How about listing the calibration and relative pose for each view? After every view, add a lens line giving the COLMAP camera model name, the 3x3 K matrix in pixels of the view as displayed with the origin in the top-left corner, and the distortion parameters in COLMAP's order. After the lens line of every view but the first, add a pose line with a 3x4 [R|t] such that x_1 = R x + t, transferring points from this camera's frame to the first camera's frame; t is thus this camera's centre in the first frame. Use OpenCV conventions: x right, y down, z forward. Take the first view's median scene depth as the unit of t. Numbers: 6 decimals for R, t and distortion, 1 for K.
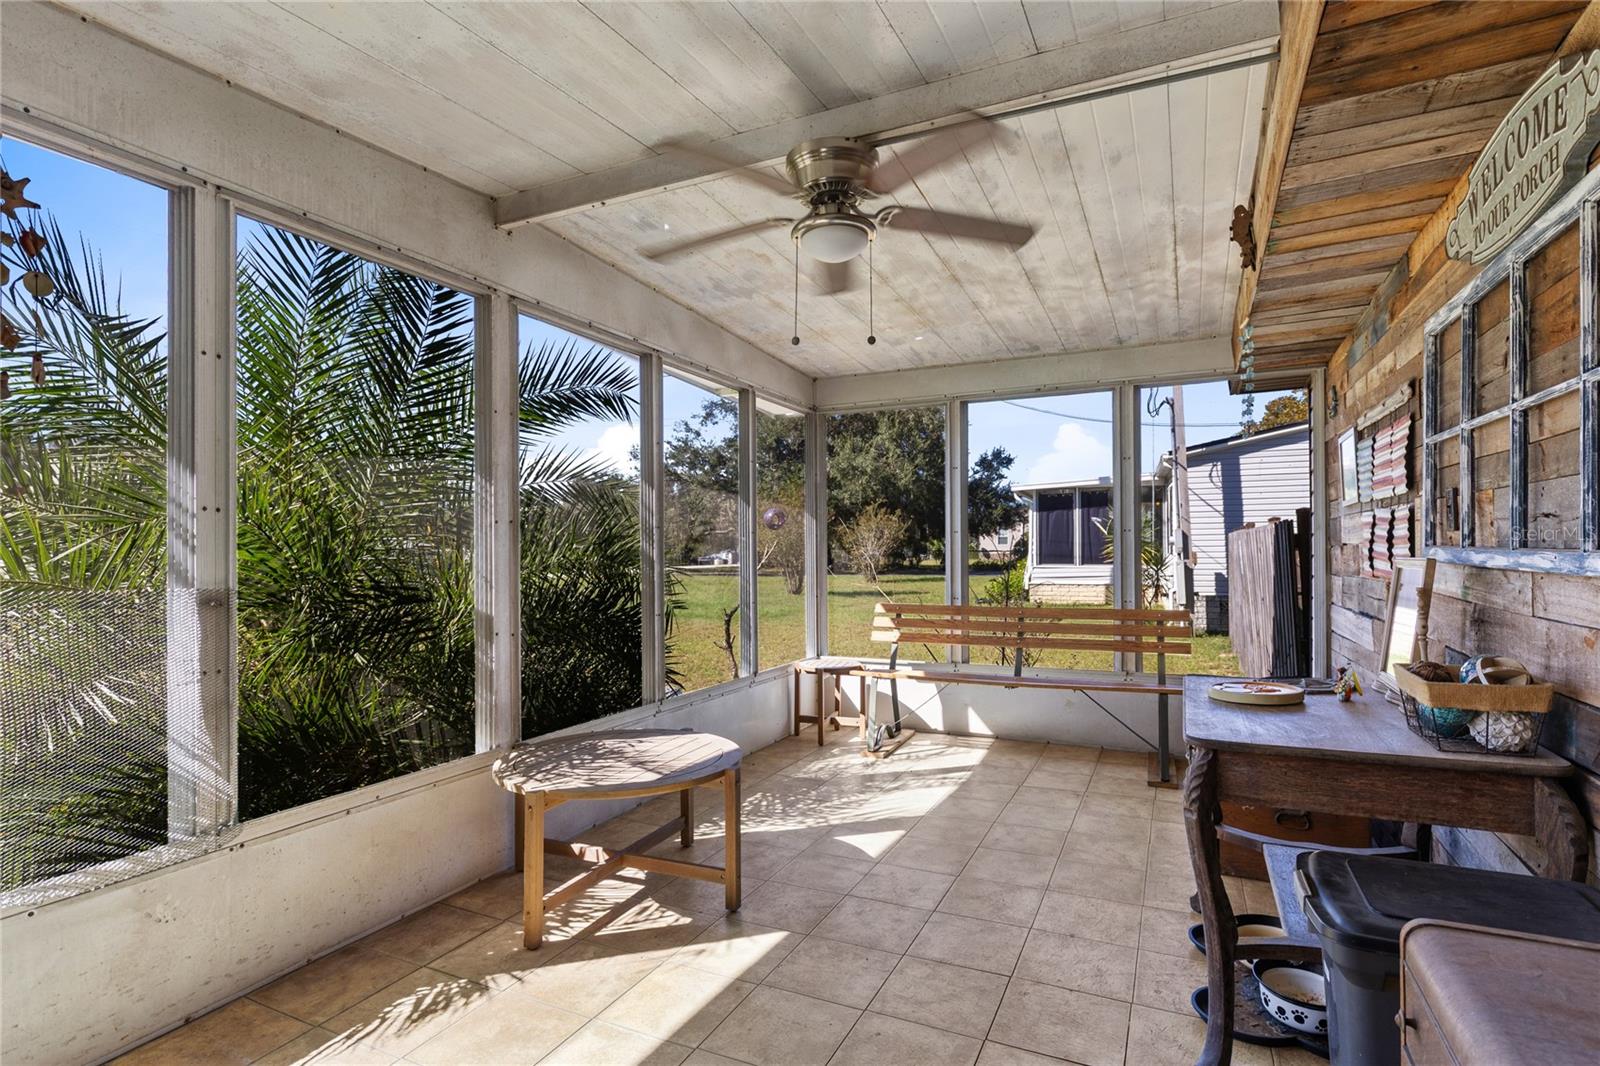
lens RADIAL K [[821.0, 0, 797.9], [0, 821.0, 542.1], [0, 0, 1]] dist [0.002197, 0.000227]
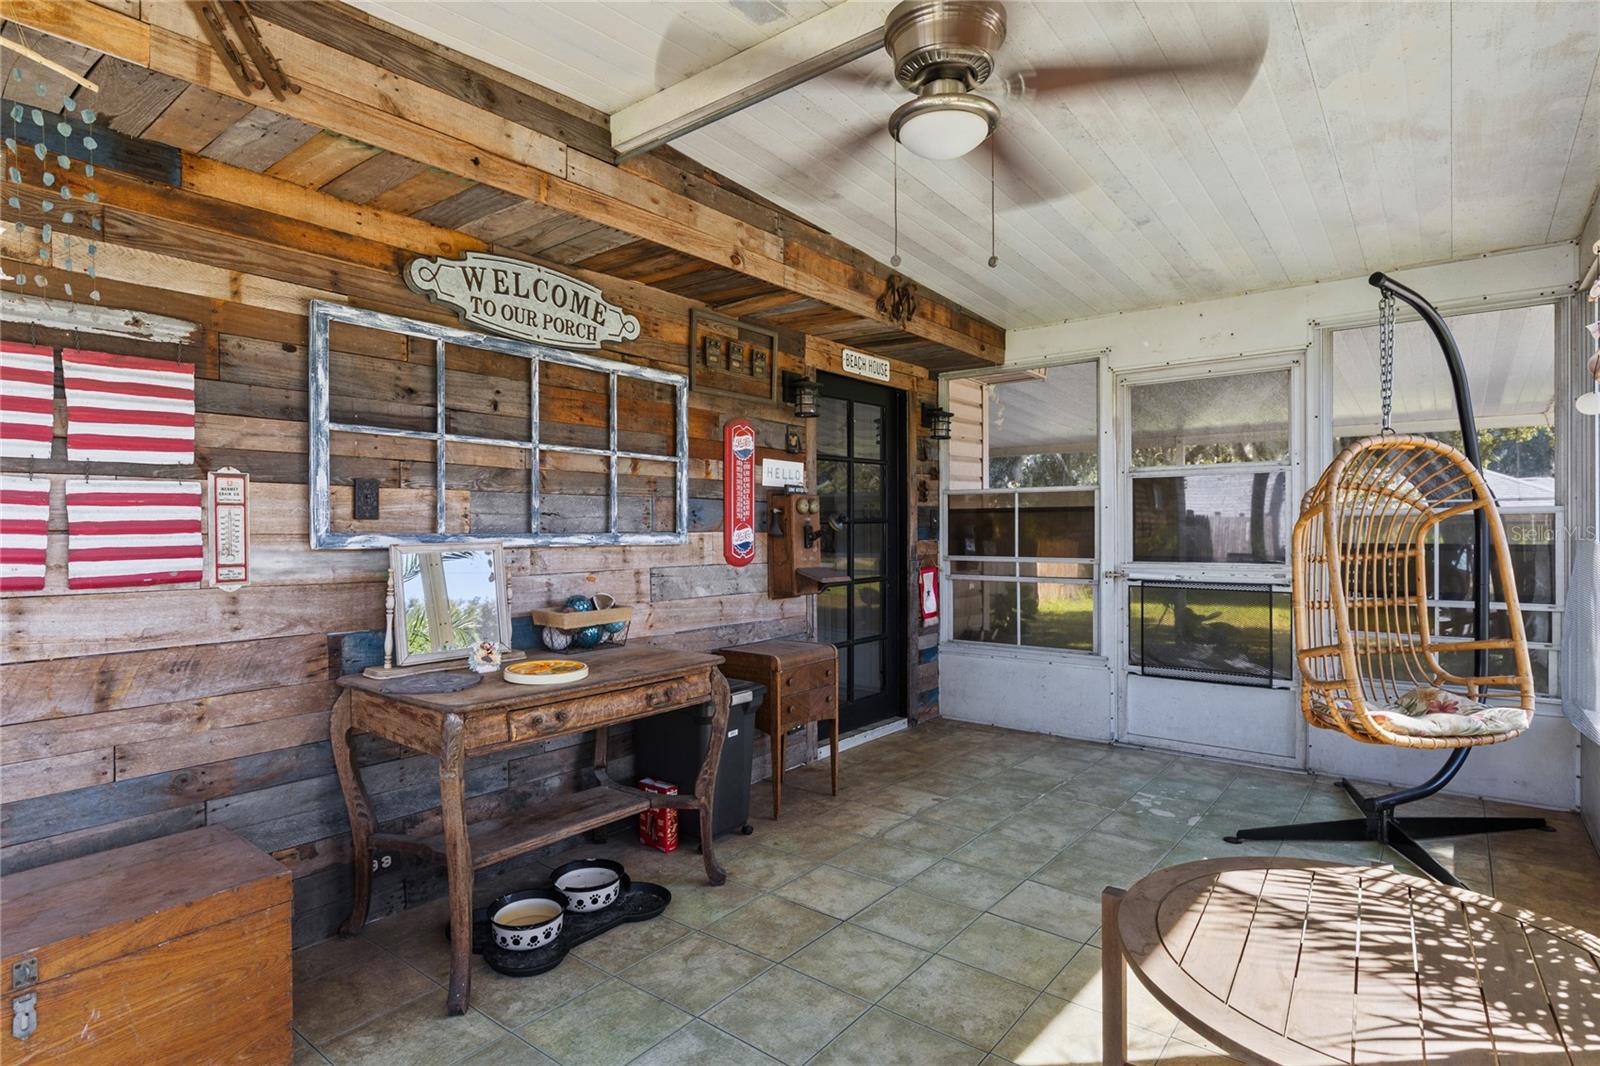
lens RADIAL K [[821.0, 0, 804.2], [0, 821.0, 535.6], [0, 0, 1]] dist [0.002197, 0.000227]
pose [[-0.976278, 0.010216, 0.216280, 0.008748], [0.008032, 0.999908, -0.010973, 0.020428], [-0.216372, -0.008975, -0.976270, 1.683486]]
